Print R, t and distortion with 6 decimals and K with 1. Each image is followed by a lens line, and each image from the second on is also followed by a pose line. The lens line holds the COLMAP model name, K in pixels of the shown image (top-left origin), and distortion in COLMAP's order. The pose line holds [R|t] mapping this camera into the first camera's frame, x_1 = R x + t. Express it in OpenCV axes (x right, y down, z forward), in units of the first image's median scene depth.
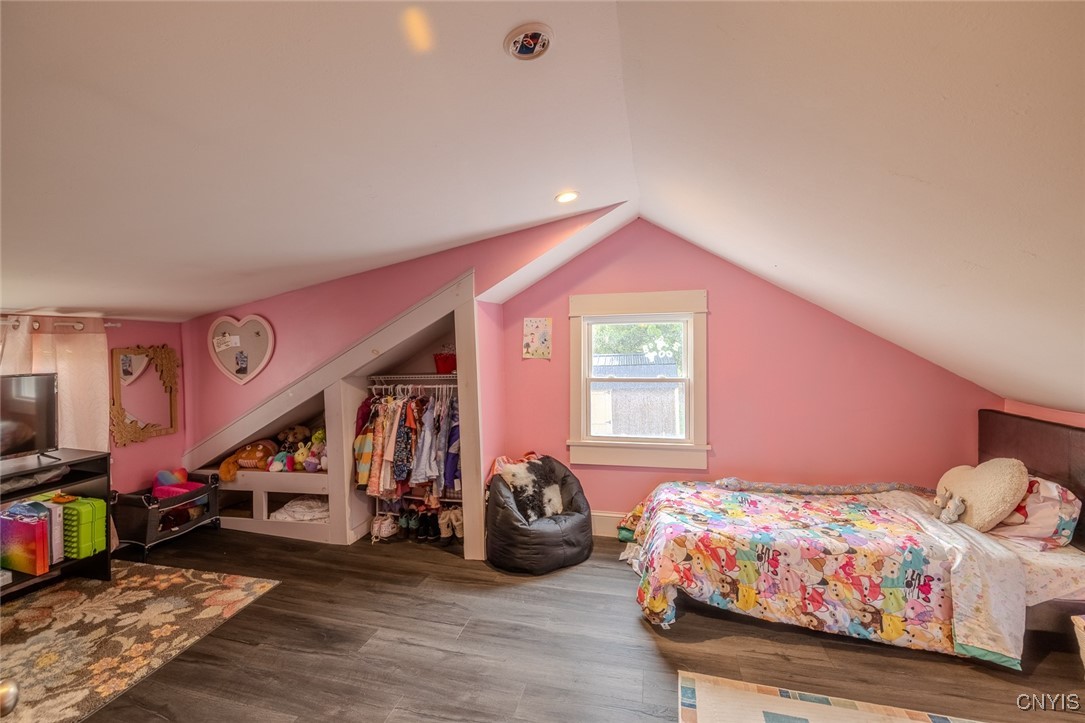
lens RADIAL K [[458.3, 0, 541.5], [0, 458.3, 356.6], [0, 0, 1]] dist [-0.003133, -0.000057]
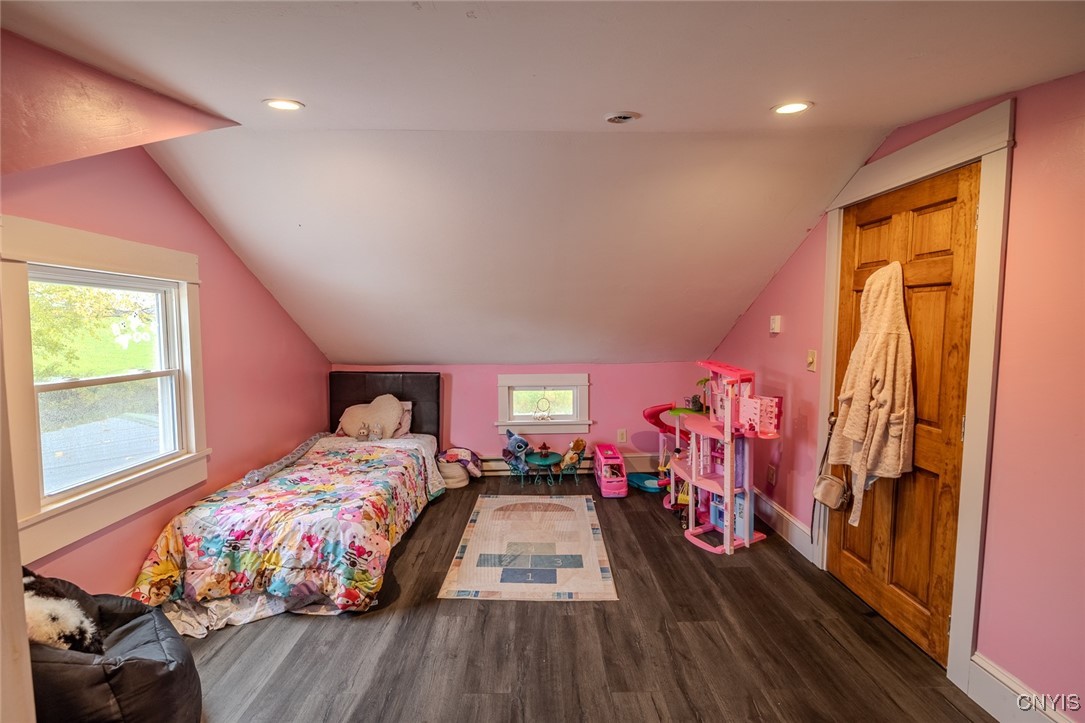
lens RADIAL K [[458.3, 0, 541.5], [0, 458.3, 356.6], [0, 0, 1]] dist [-0.003133, -0.000057]
pose [[-0.226783, -0.058467, 0.972189, -0.530842], [0.021114, 0.997667, 0.064924, -0.008091], [-0.973717, 0.035250, -0.225019, 0.585084]]
